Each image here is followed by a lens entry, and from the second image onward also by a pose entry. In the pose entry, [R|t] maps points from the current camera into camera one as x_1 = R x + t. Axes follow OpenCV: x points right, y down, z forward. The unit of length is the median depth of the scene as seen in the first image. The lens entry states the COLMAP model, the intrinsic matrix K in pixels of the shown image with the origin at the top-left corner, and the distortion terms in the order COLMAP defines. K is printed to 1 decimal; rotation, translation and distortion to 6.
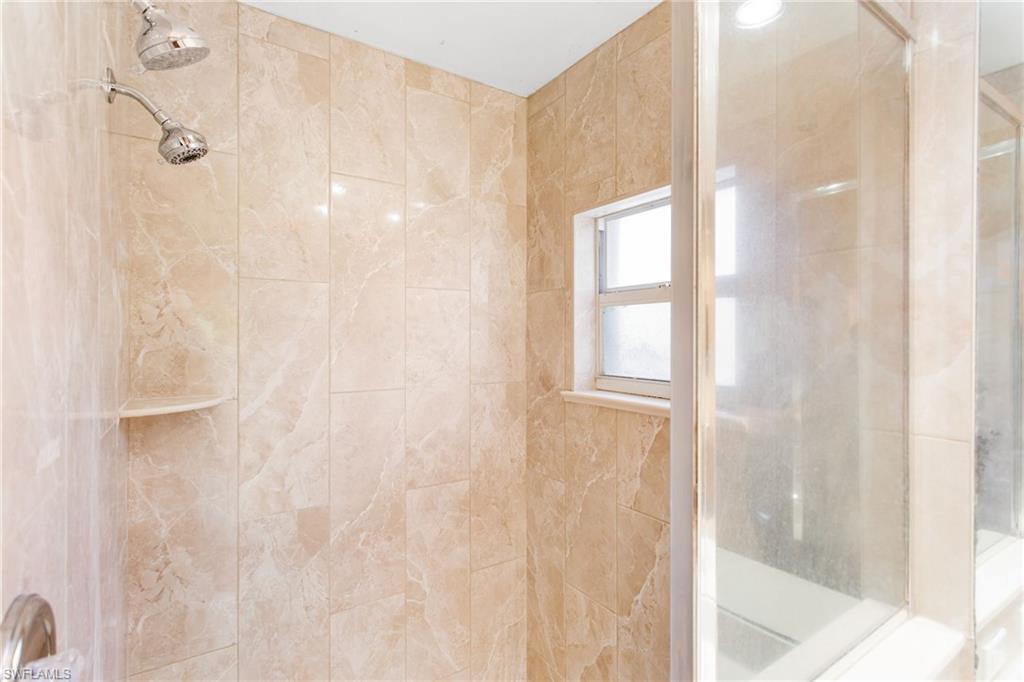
lens RADIAL K [[492.7, 0, 516.4], [0, 492.7, 339.8], [0, 0, 1]] dist [0.001949, 0.000036]
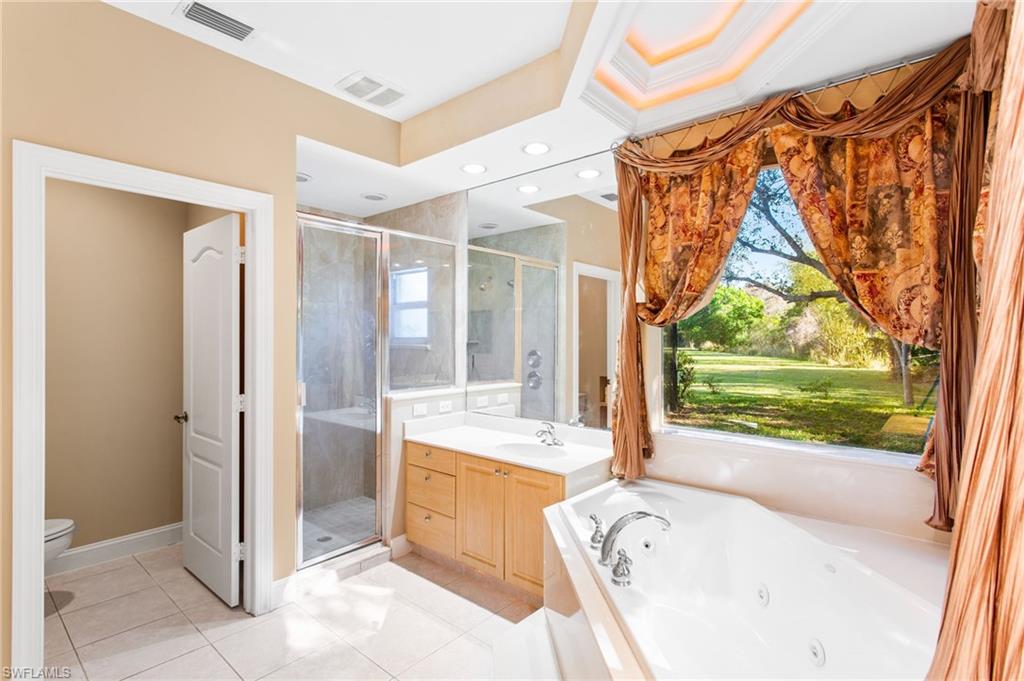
lens RADIAL K [[492.7, 0, 513.2], [0, 492.7, 338.0], [0, 0, 1]] dist [0.001949, 0.000036]
pose [[0.959976, 0.002788, 0.280069, 0.051189], [-0.002173, 0.999994, -0.002508, 0.077037], [-0.280075, 0.001799, 0.959977, -1.532580]]
